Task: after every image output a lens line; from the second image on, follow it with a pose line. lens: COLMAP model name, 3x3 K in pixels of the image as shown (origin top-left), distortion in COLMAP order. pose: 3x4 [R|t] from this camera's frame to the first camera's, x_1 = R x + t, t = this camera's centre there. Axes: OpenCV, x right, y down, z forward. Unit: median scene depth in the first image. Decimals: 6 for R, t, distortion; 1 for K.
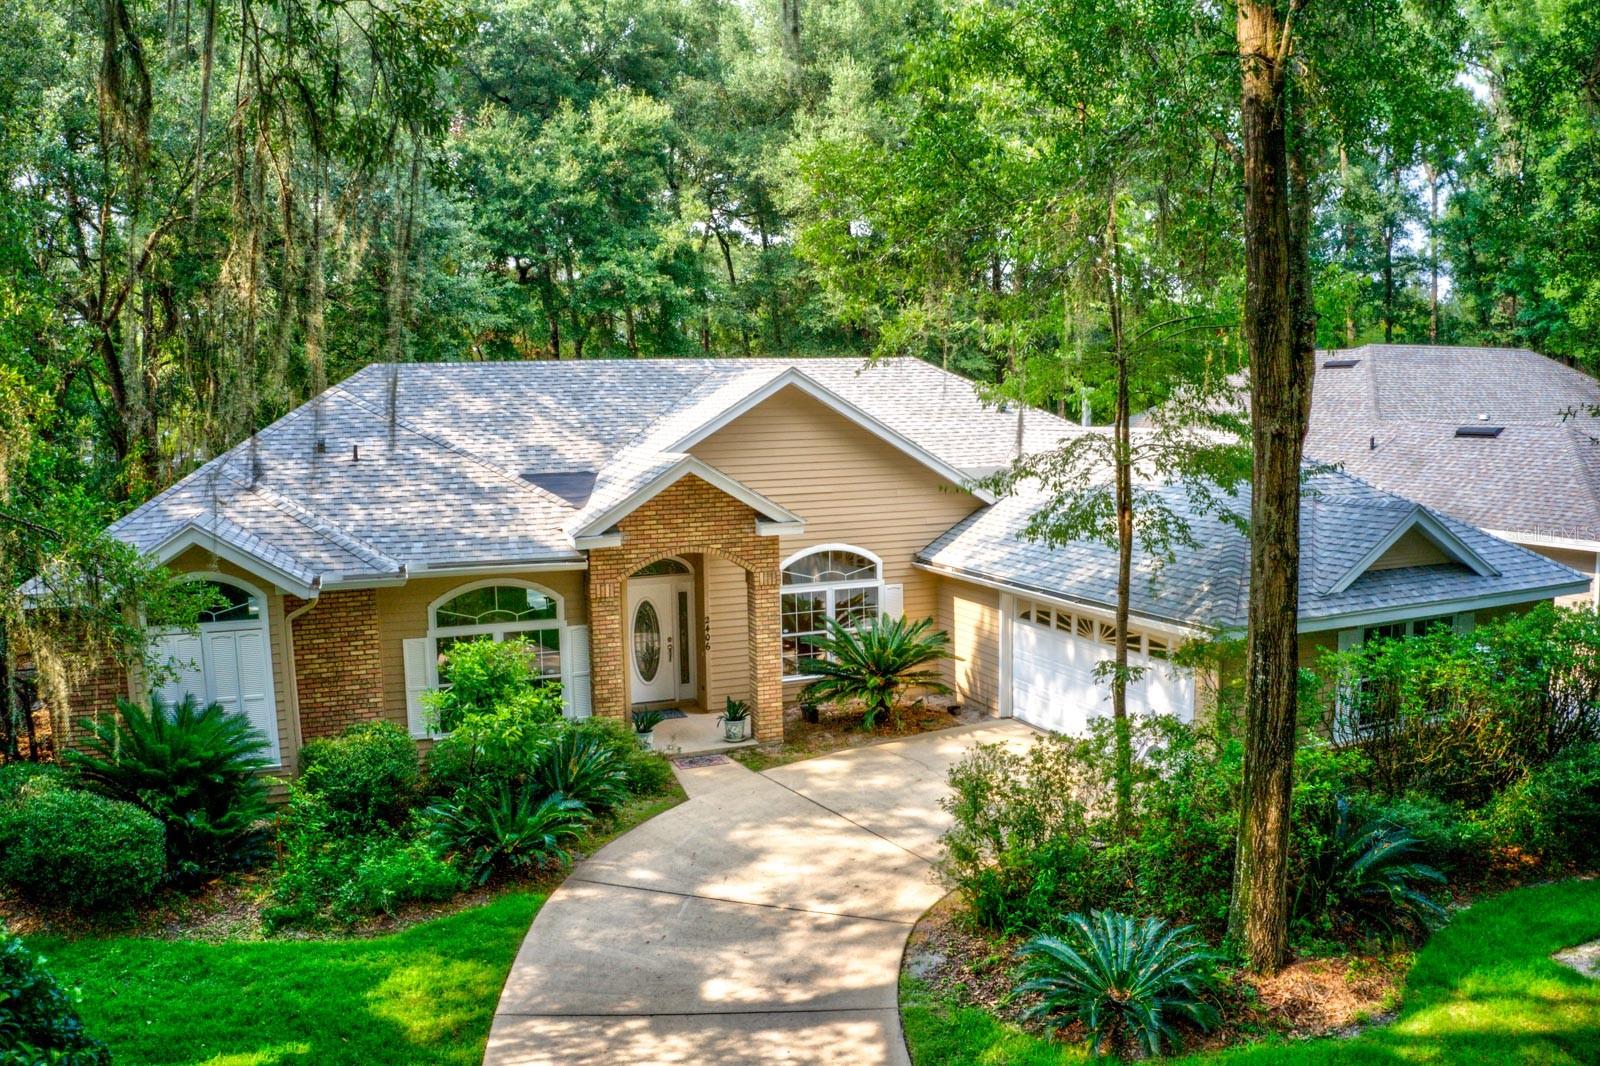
lens RADIAL K [[1260.5, 0, 794.0], [0, 1260.5, 520.6], [0, 0, 1]] dist [-0.202558, 0.017930]
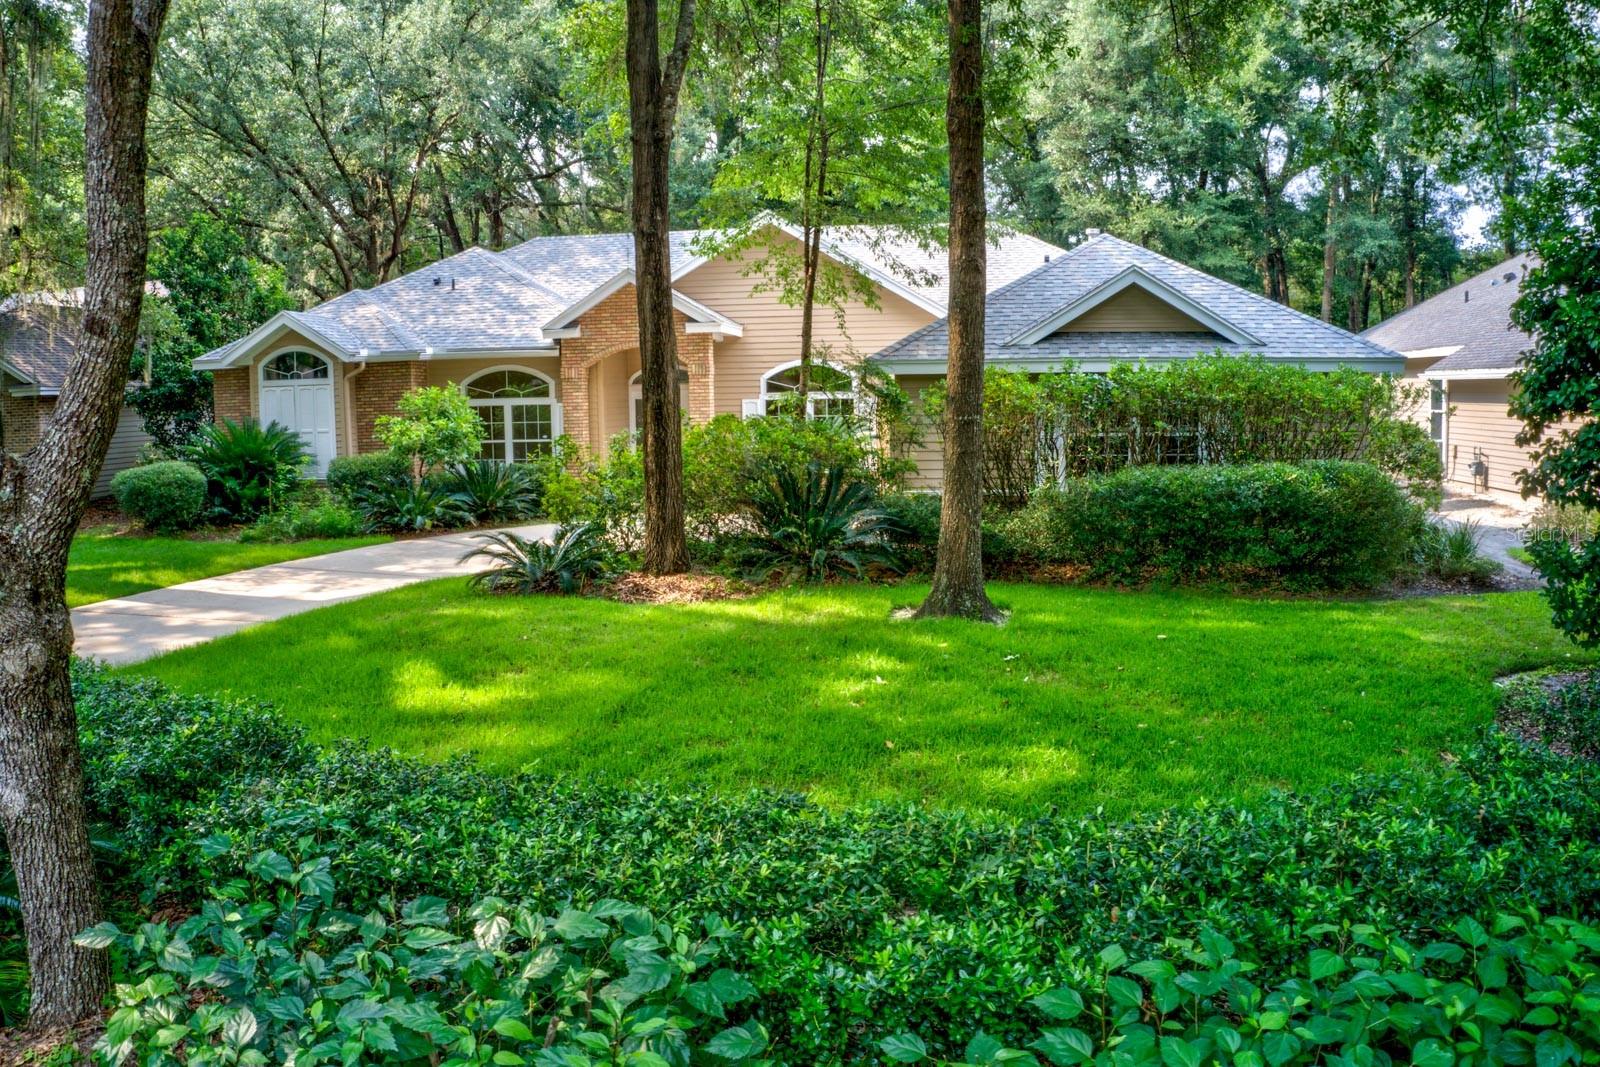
lens RADIAL K [[1260.5, 0, 796.6], [0, 1260.5, 524.0], [0, 0, 1]] dist [-0.202558, 0.017930]
pose [[0.882433, 0.051480, -0.467612, 0.680425], [-0.046977, 0.998669, 0.021295, 0.174408], [0.468086, 0.003176, 0.883677, -0.057704]]
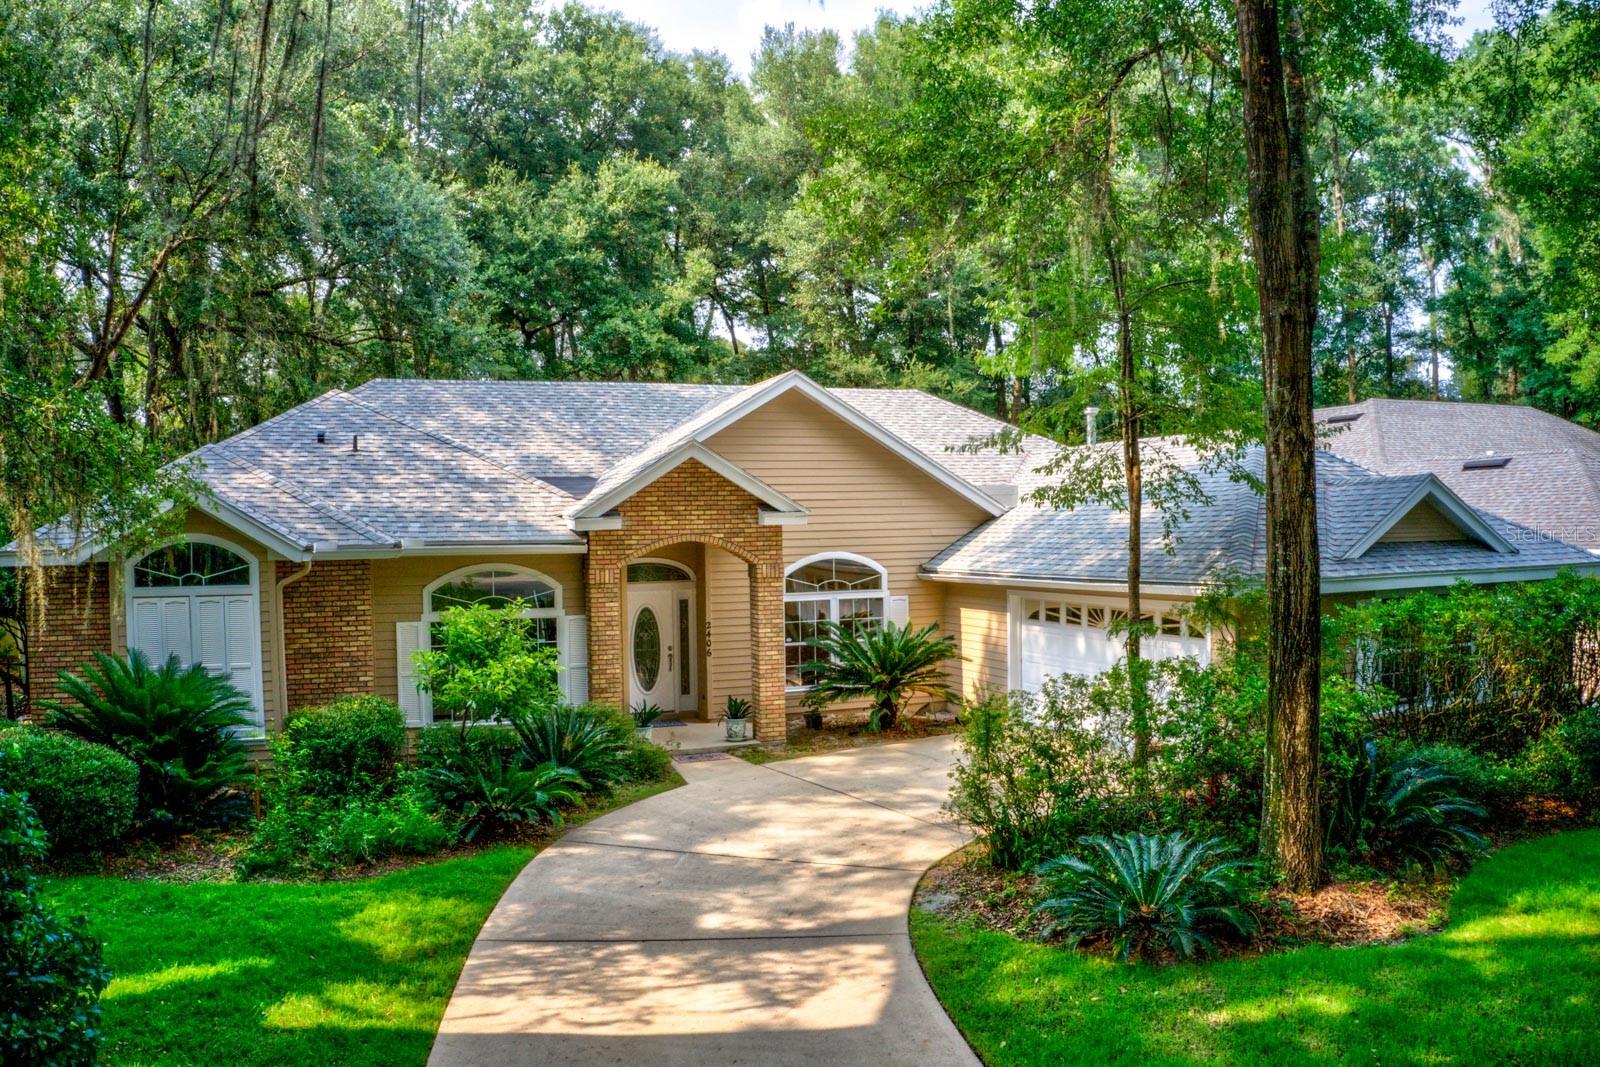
lens RADIAL K [[1260.5, 0, 795.0], [0, 1260.5, 529.6], [0, 0, 1]] dist [-0.202558, 0.017930]
pose [[0.999996, 0.001148, -0.002396, 0.000367], [-0.001369, 0.995540, -0.094330, 0.110429], [0.002277, 0.094333, 0.995538, 0.021625]]
